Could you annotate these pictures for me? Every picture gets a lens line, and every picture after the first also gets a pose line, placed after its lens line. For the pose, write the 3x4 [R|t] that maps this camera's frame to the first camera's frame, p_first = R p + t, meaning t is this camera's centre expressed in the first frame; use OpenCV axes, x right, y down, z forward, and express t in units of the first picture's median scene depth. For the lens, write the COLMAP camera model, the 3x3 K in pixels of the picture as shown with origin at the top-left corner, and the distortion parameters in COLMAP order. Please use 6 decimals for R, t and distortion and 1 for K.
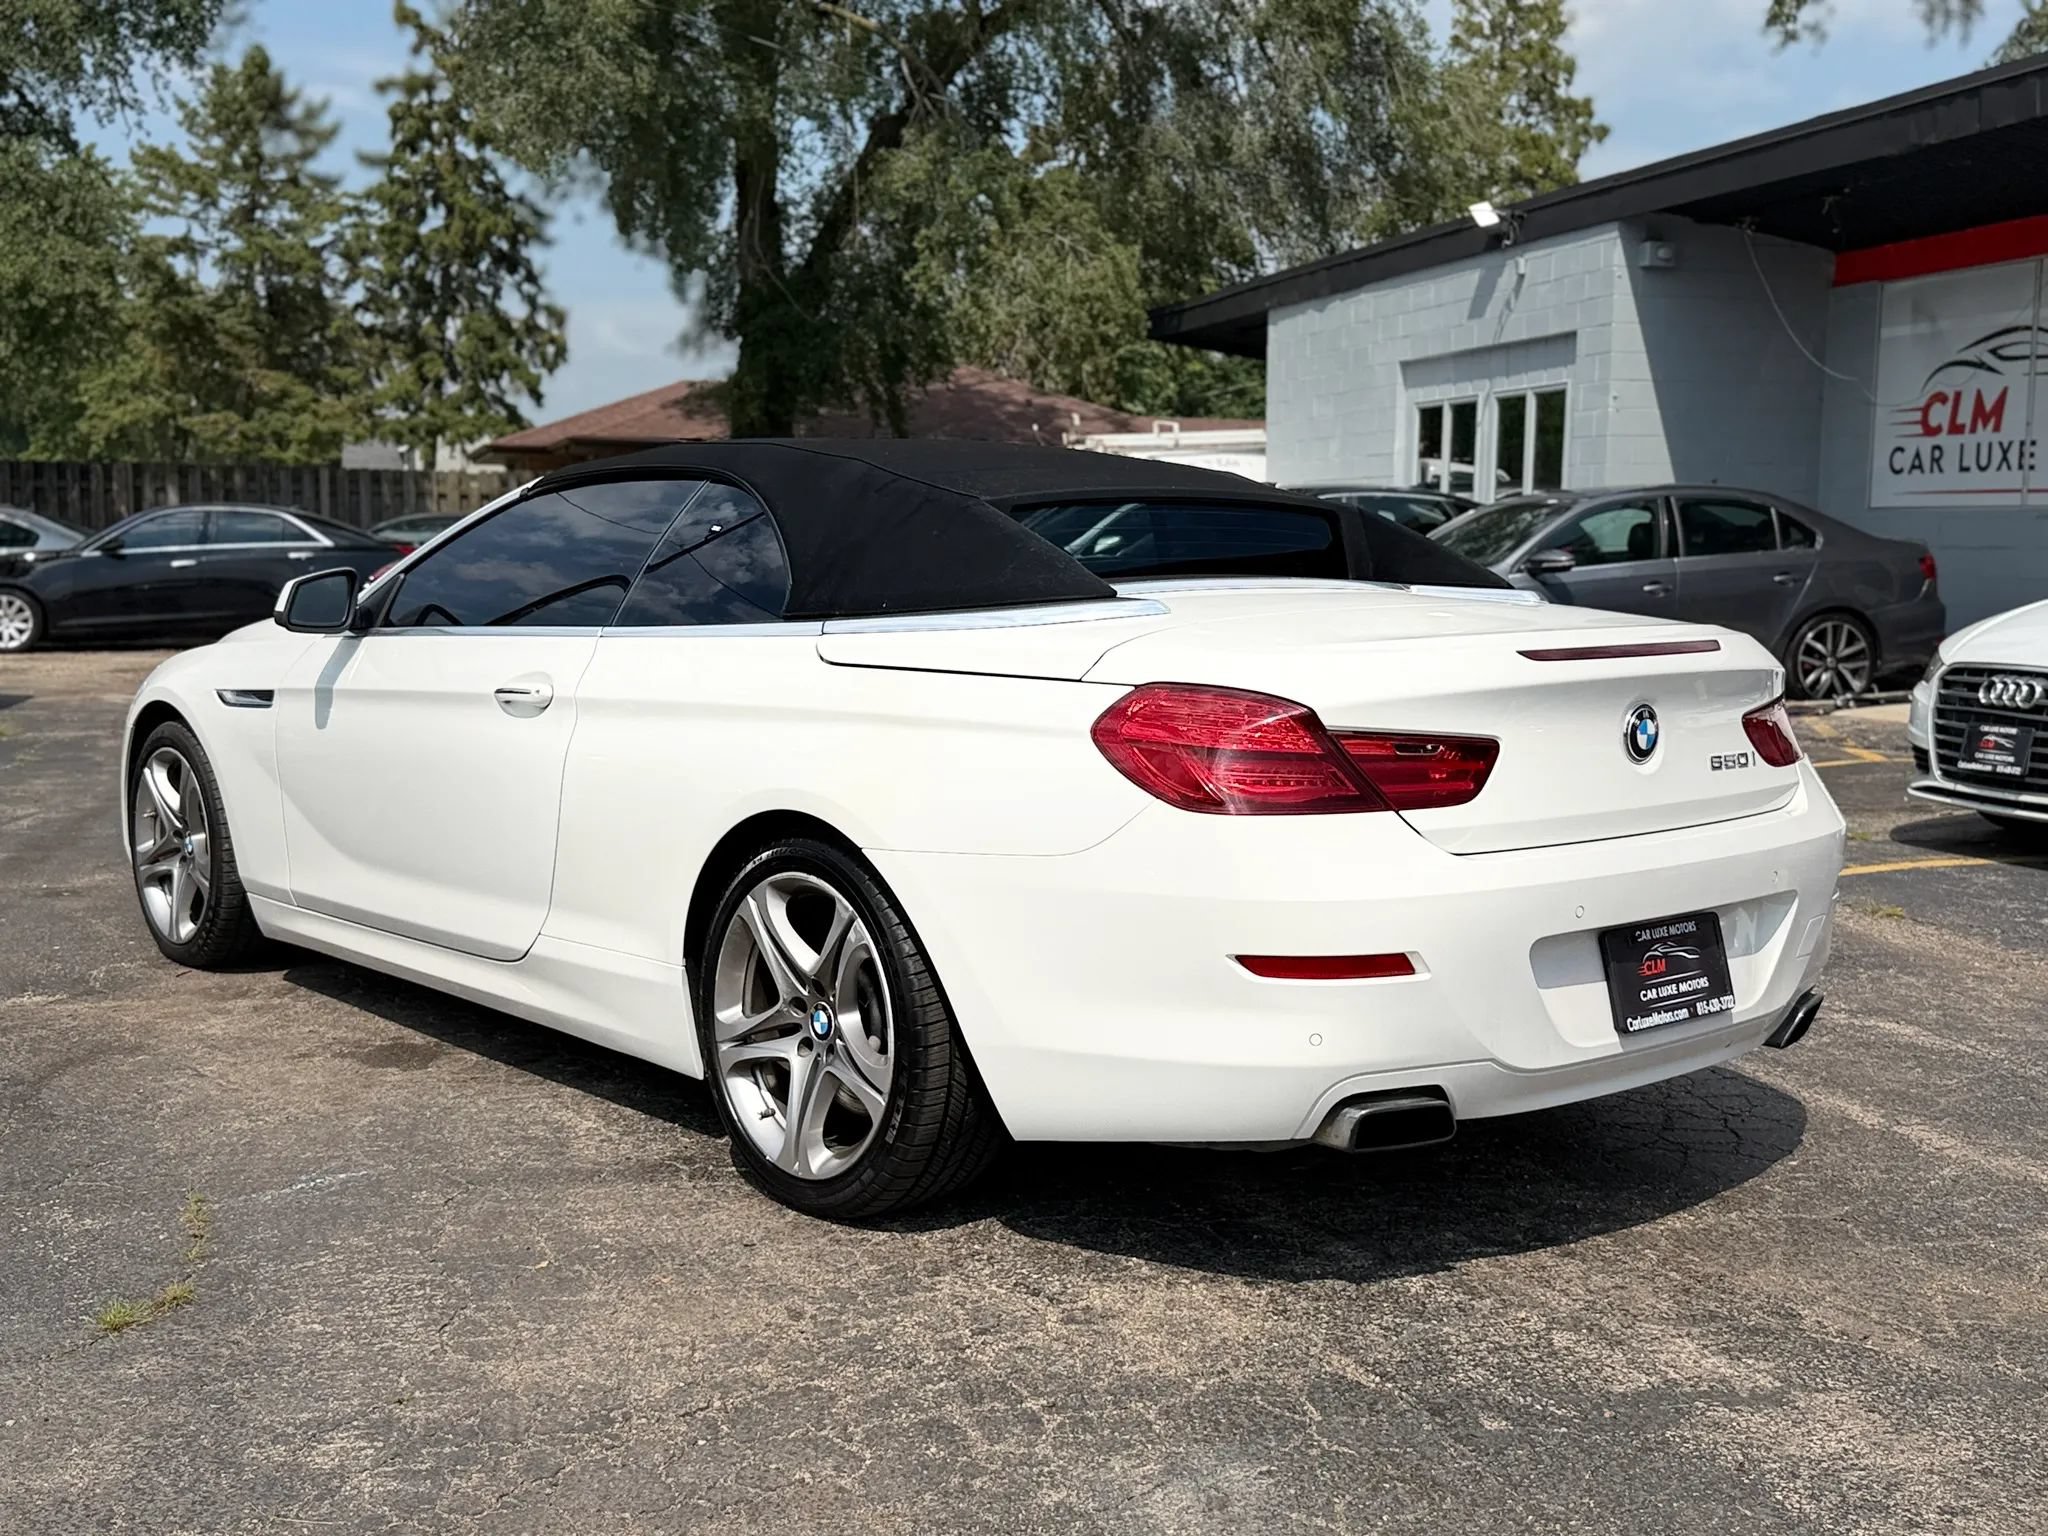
lens RADIAL K [[2186.5, 0, 978.4], [0, 2186.5, 787.4], [0, 0, 1]] dist [0.029712, 0.000000]
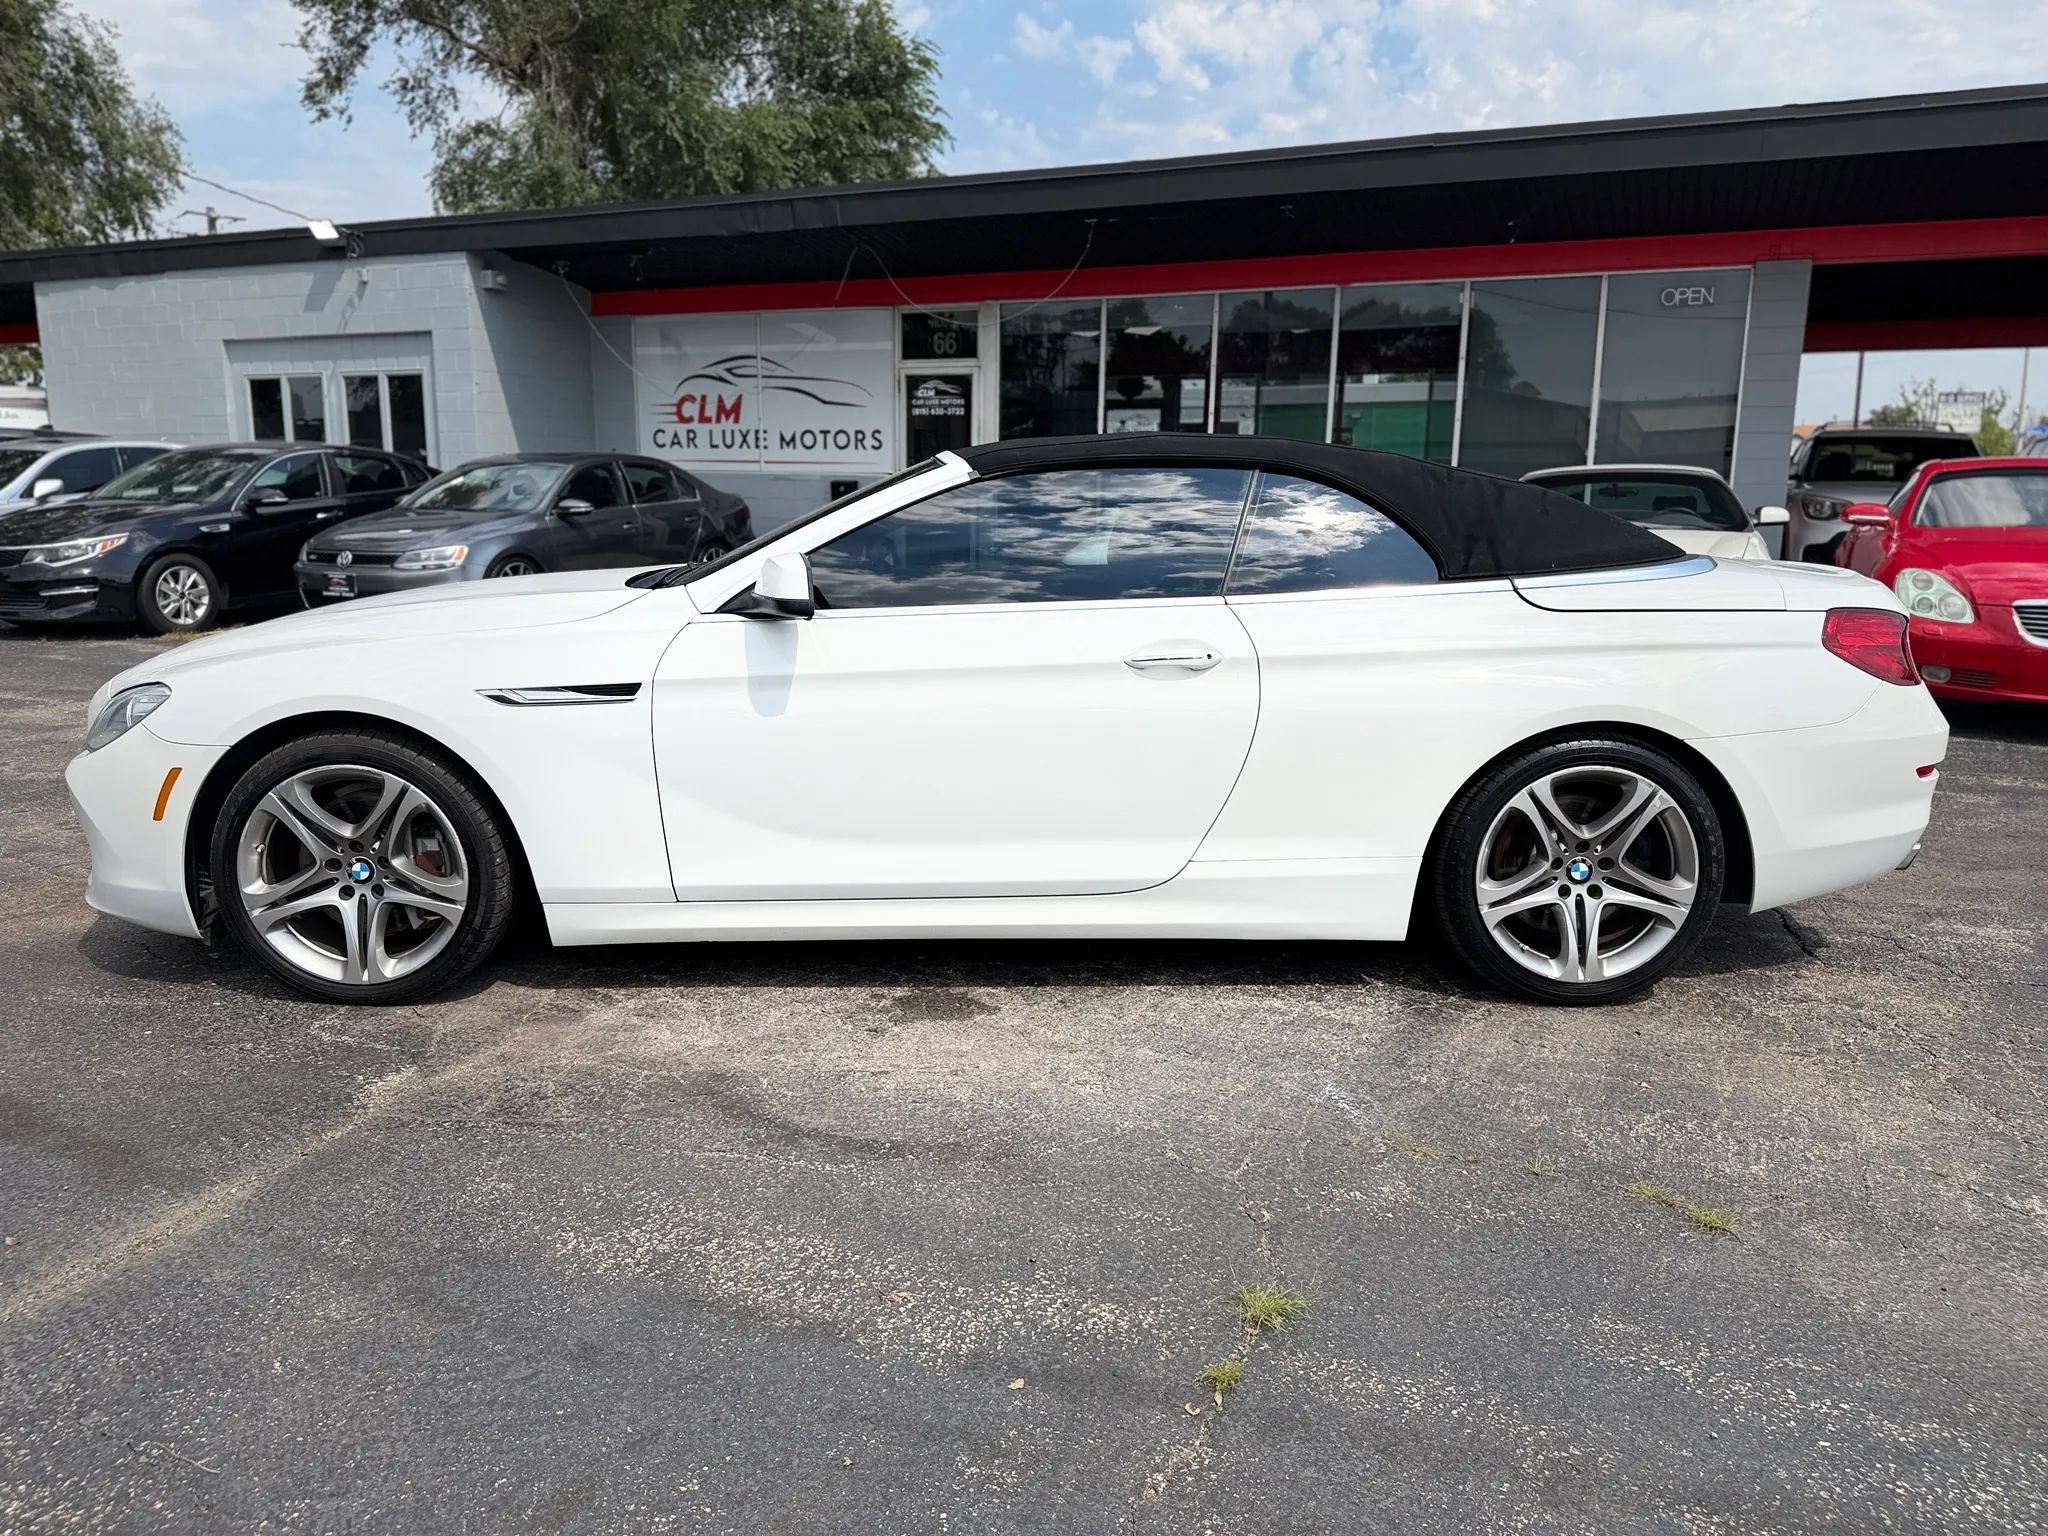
lens RADIAL K [[1490.7, 0, 1003.7], [0, 1490.7, 764.3], [0, 0, 1]] dist [0.015691, -0.012774]
pose [[0.631261, -0.139048, 0.763004, -0.253356], [0.081832, 0.990247, 0.112757, -0.024034], [-0.771241, -0.008742, 0.636483, 0.167417]]
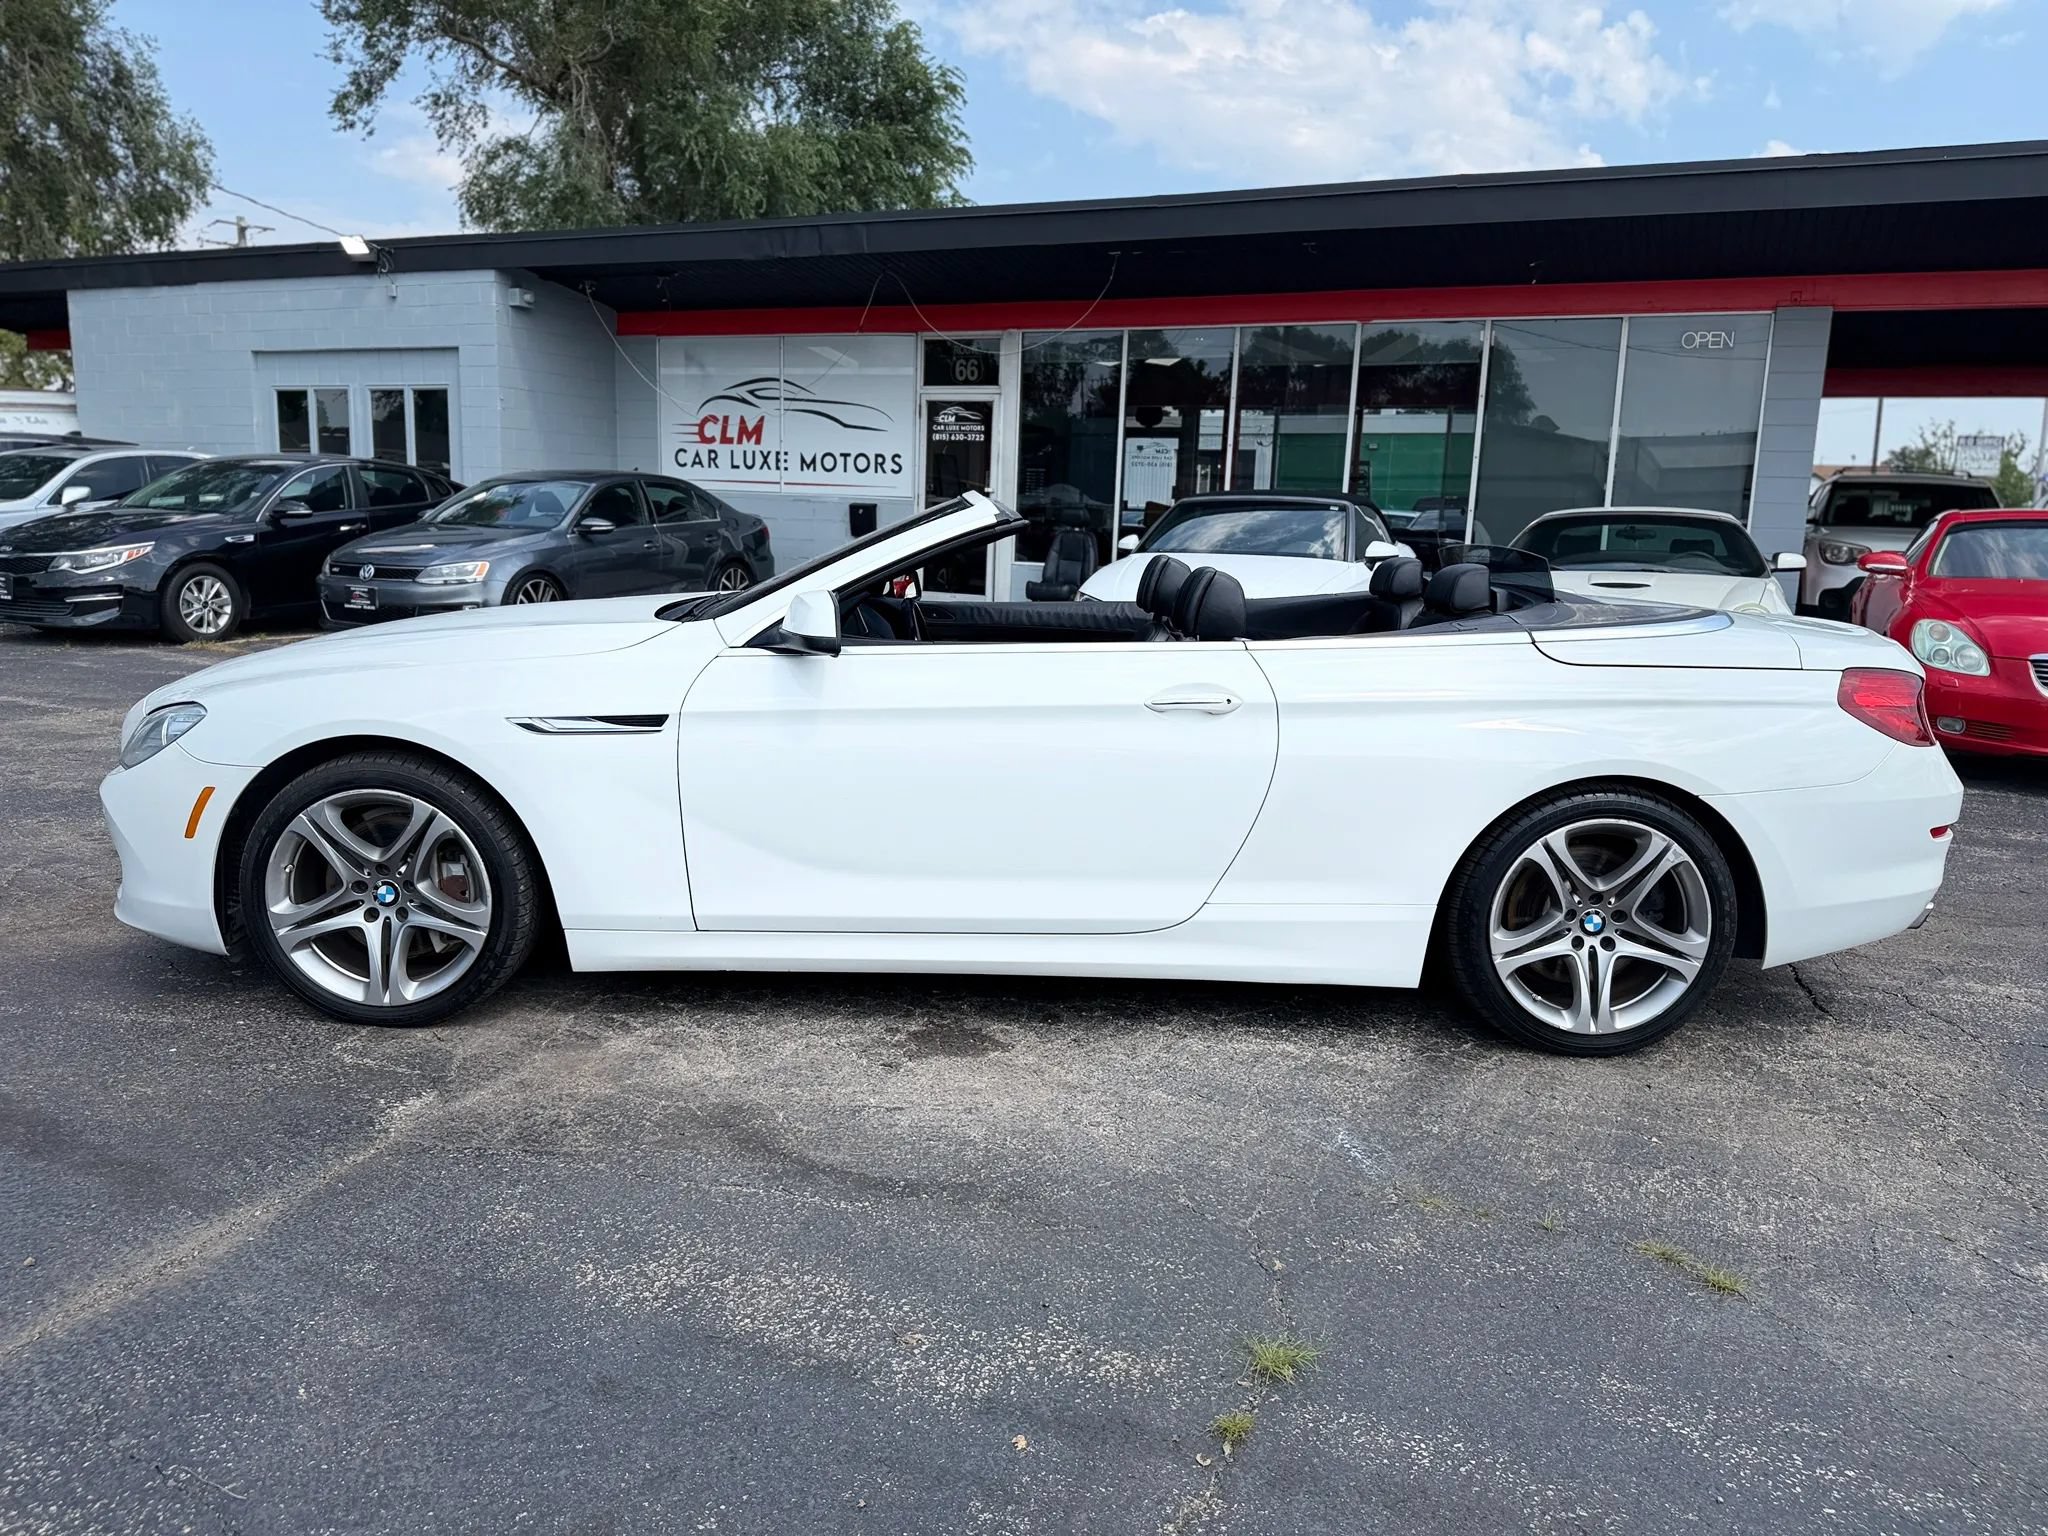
lens RADIAL K [[1493.2, 0, 1002.9], [0, 1493.2, 759.9], [0, 0, 1]] dist [0.014791, -0.012696]
pose [[0.639347, -0.111509, 0.760790, -0.256261], [0.059598, 0.993639, 0.095553, -0.027371], [-0.766605, -0.015750, 0.641926, 0.166921]]
